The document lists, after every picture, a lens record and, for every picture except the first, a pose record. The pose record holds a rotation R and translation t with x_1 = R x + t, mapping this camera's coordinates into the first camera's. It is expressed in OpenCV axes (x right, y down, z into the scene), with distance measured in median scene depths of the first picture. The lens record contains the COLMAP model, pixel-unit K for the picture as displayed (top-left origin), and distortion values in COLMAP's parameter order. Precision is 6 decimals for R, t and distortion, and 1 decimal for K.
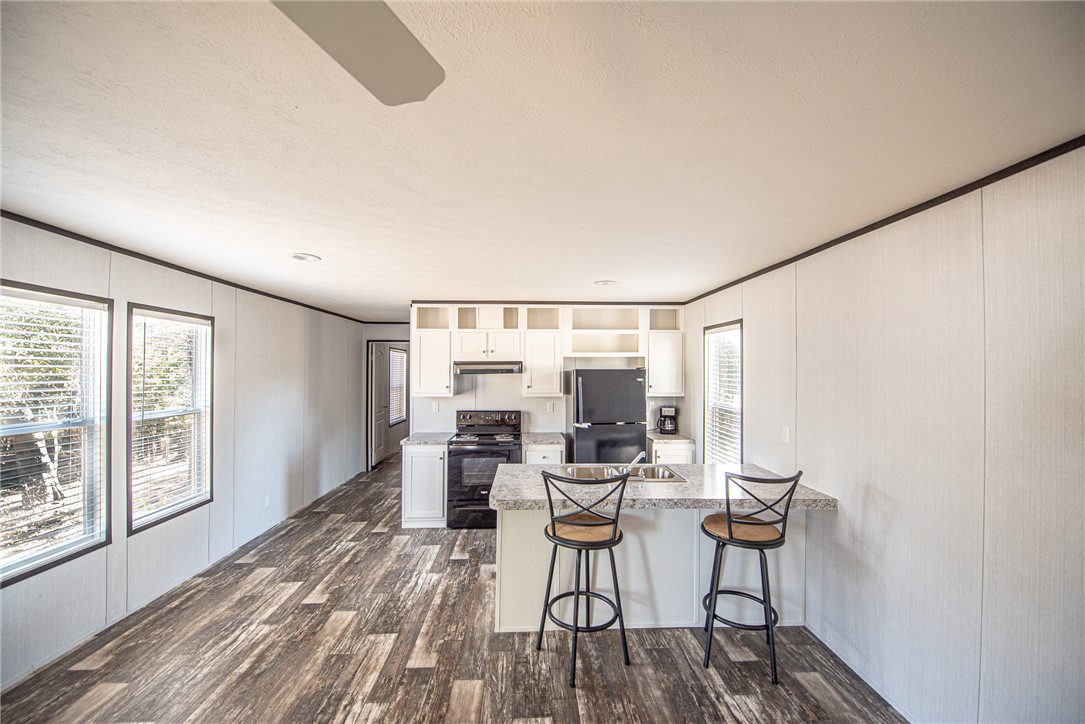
lens RADIAL K [[439.6, 0, 539.6], [0, 439.6, 364.8], [0, 0, 1]] dist [-0.018050, -0.000119]
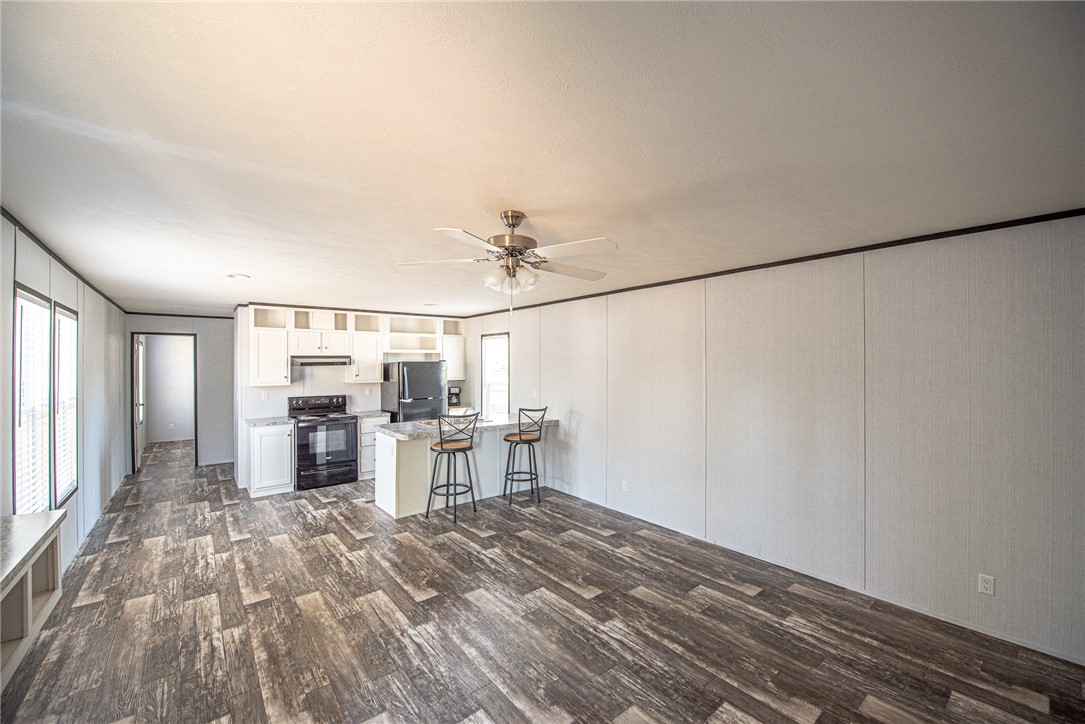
lens RADIAL K [[439.6, 0, 546.1], [0, 439.6, 360.6], [0, 0, 1]] dist [-0.018050, -0.000119]
pose [[0.801522, -0.001827, 0.597963, -0.387227], [0.000372, 0.999997, 0.002556, 0.002957], [-0.597966, -0.001826, 0.801520, -0.412000]]
